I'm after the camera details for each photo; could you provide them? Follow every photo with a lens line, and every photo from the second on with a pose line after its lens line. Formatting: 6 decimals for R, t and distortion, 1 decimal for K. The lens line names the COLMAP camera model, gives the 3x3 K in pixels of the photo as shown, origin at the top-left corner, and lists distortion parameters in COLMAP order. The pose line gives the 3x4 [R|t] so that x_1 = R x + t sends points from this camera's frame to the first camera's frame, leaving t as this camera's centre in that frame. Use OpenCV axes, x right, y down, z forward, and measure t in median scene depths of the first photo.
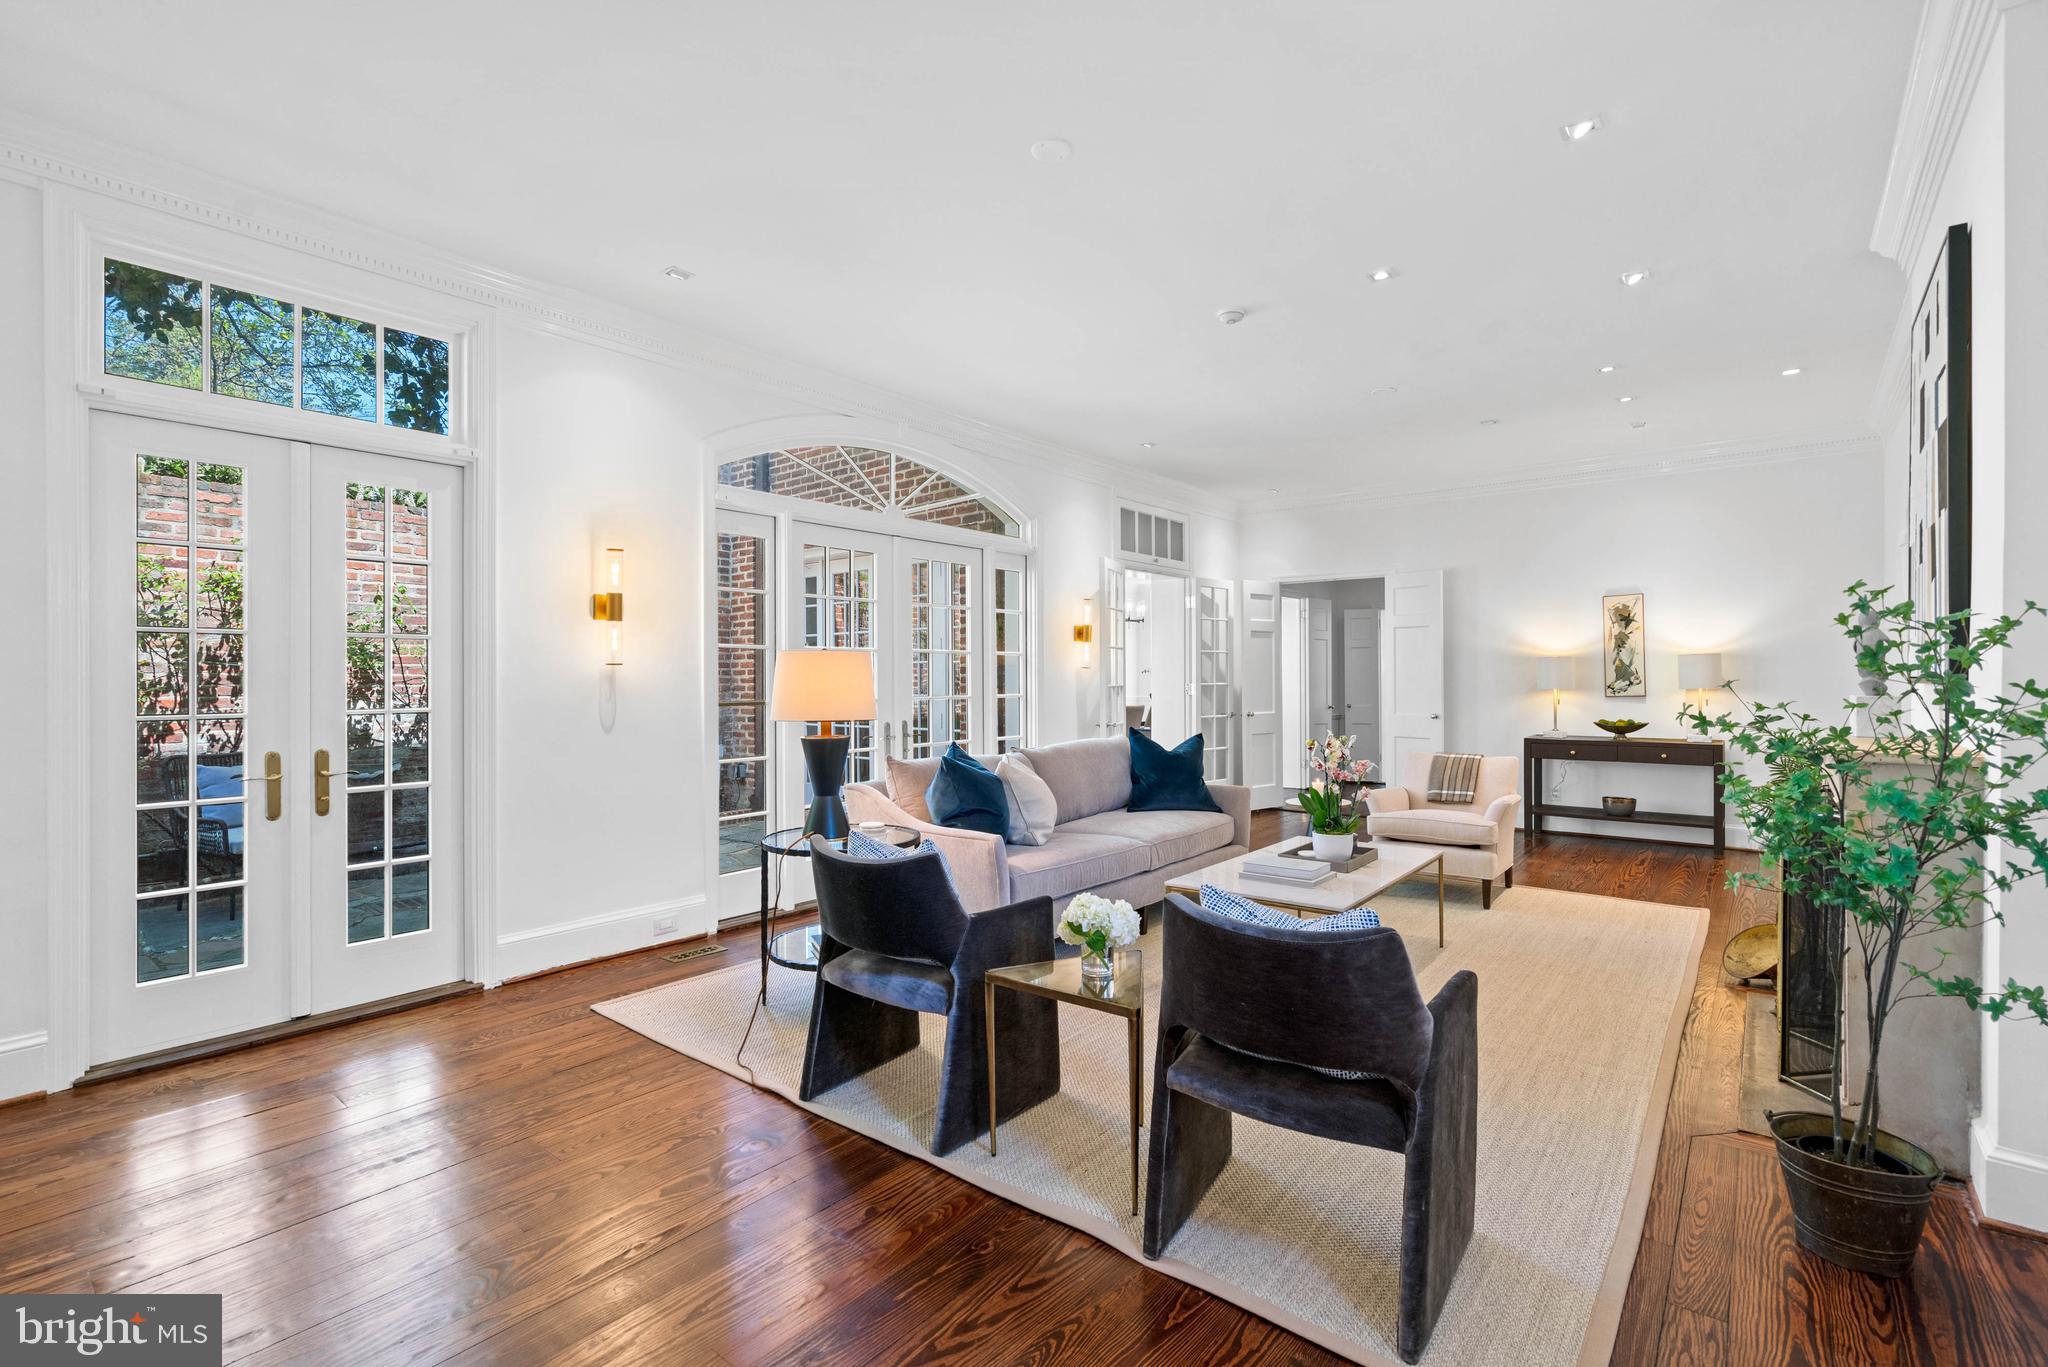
lens RADIAL K [[974.0, 0, 1024.0], [0, 974.0, 683.5], [0, 0, 1]] dist [0.001420, 0.000094]
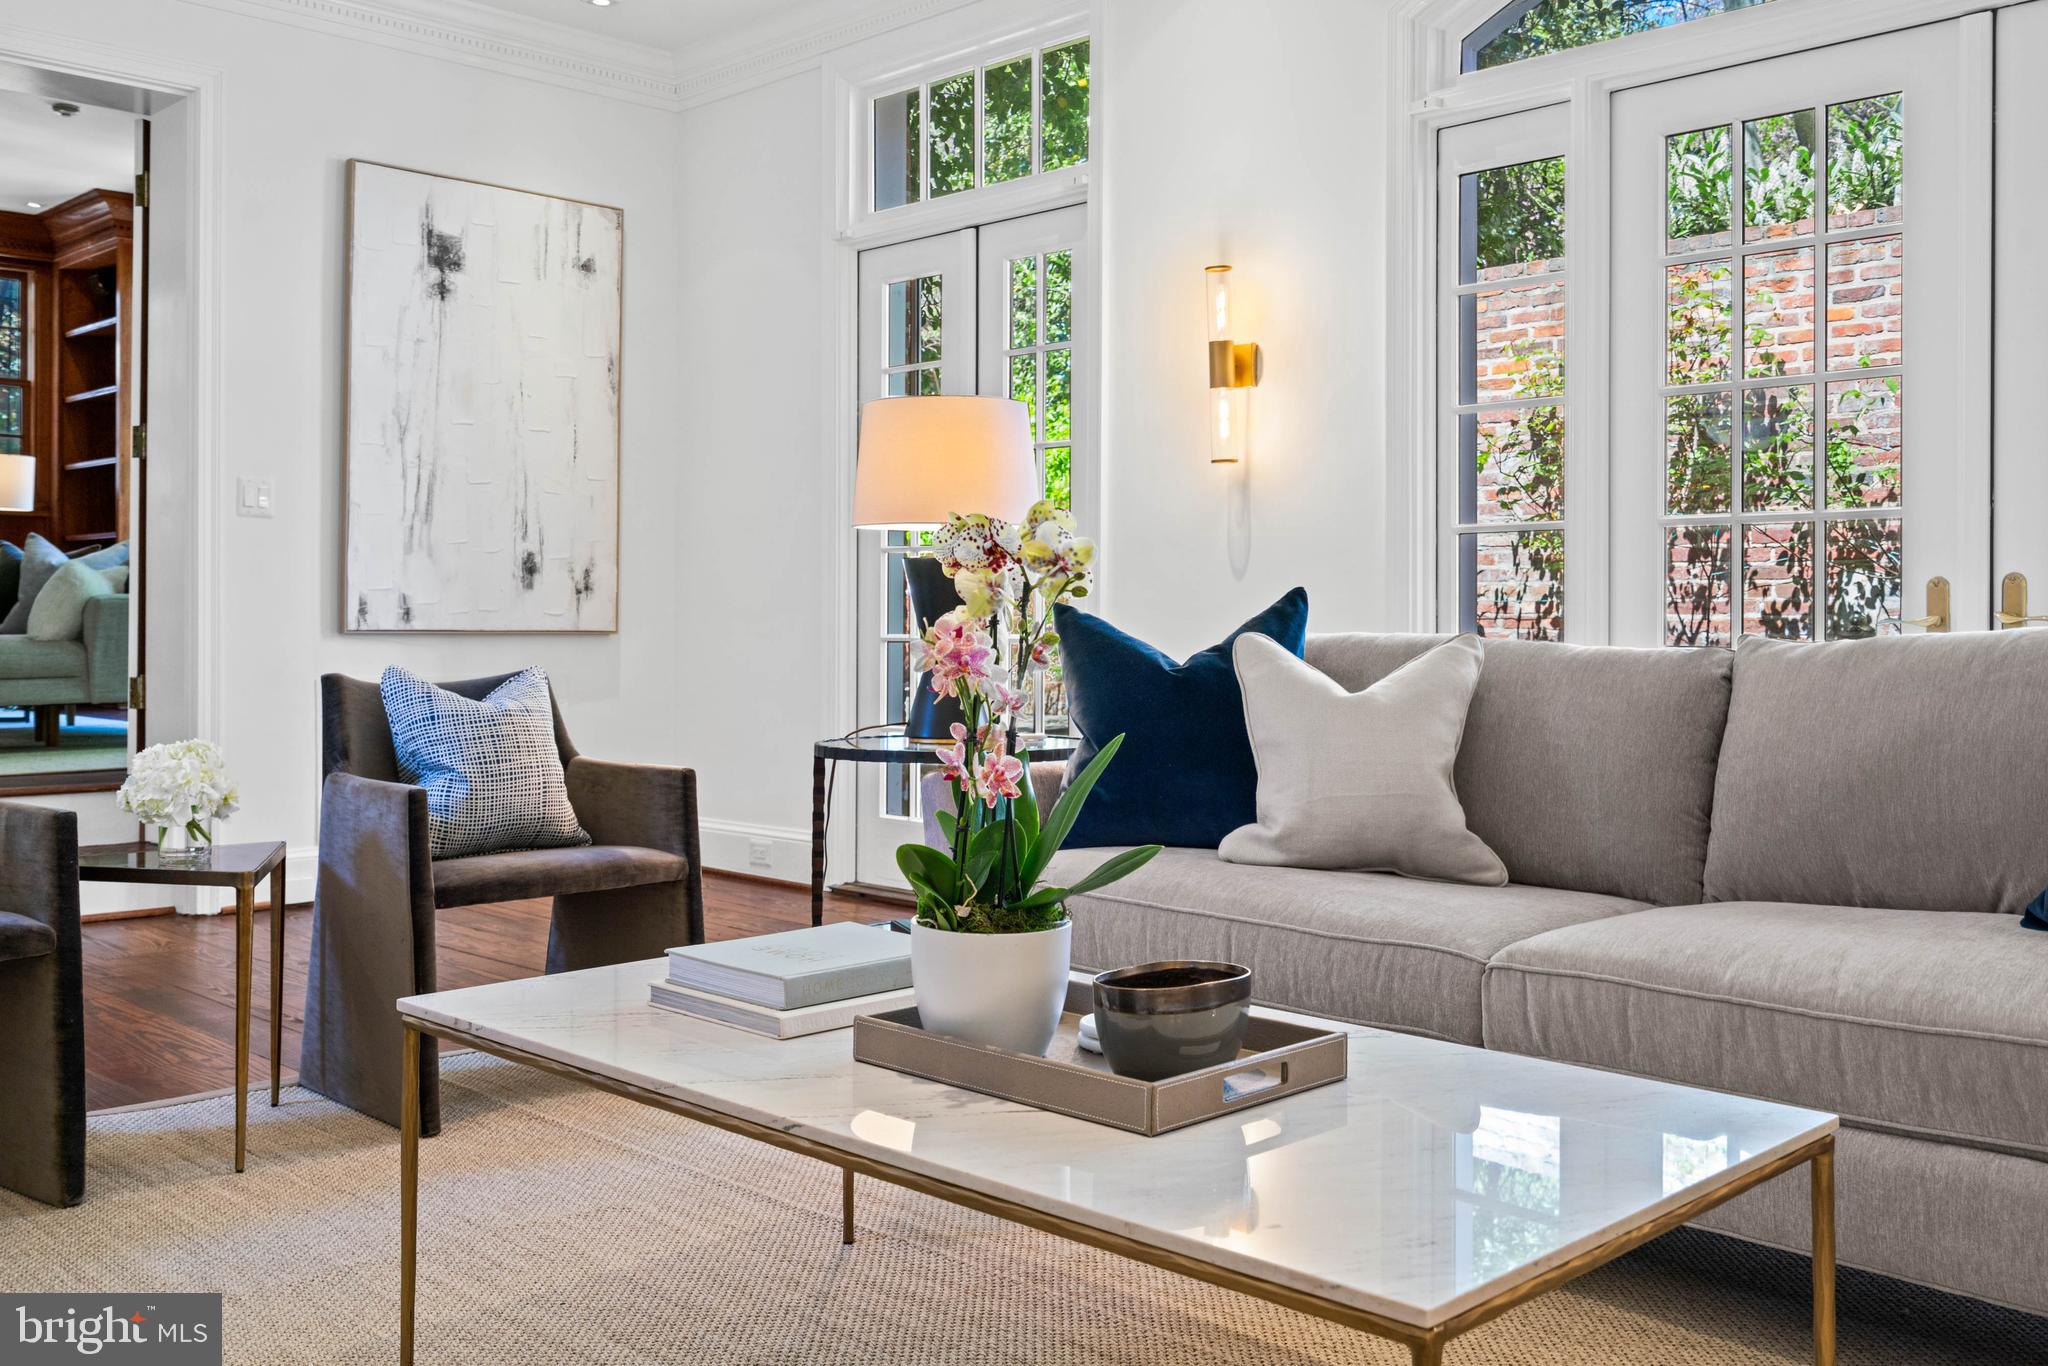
lens RADIAL K [[1897.7, 0, 1019.8], [0, 1897.7, 633.9], [0, 0, 1]] dist [0.001206, 0.010843]
pose [[-0.077297, 0.006205, -0.996989, 0.660388], [0.003587, 0.999976, 0.005945, 0.069628], [0.997002, -0.003117, -0.077318, 0.873826]]
